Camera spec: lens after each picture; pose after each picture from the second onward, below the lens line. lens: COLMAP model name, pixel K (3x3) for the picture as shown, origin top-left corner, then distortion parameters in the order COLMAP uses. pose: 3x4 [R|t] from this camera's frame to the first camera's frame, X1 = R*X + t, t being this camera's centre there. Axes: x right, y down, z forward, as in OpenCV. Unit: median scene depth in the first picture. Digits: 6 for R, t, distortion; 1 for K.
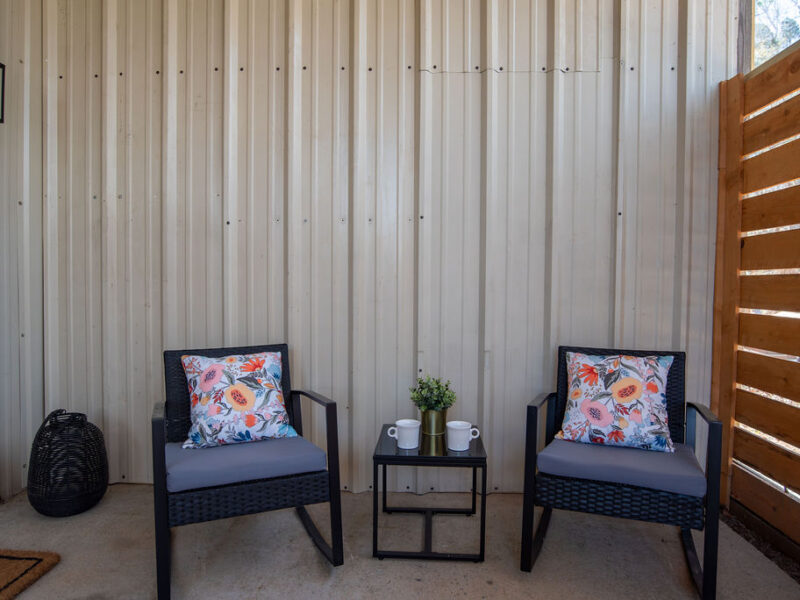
lens RADIAL K [[526.9, 0, 406.8], [0, 526.9, 301.3], [0, 0, 1]] dist [-0.058841, 0.019448]
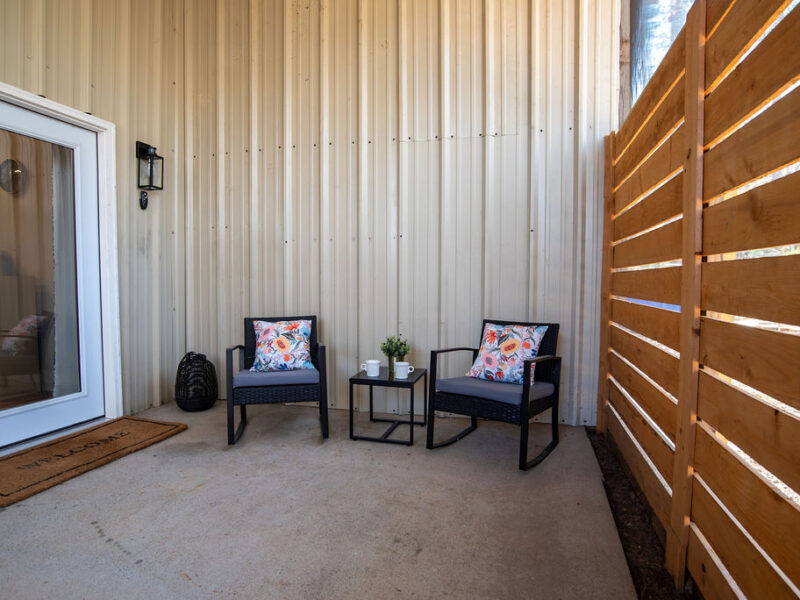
lens RADIAL K [[481.8, 0, 415.8], [0, 481.8, 303.2], [0, 0, 1]] dist [-0.070076, 0.026906]
pose [[0.978674, 0.007597, -0.205278, 0.405127], [-0.004907, 0.999895, 0.013608, 0.020988], [0.205360, -0.012310, 0.978609, -0.426216]]
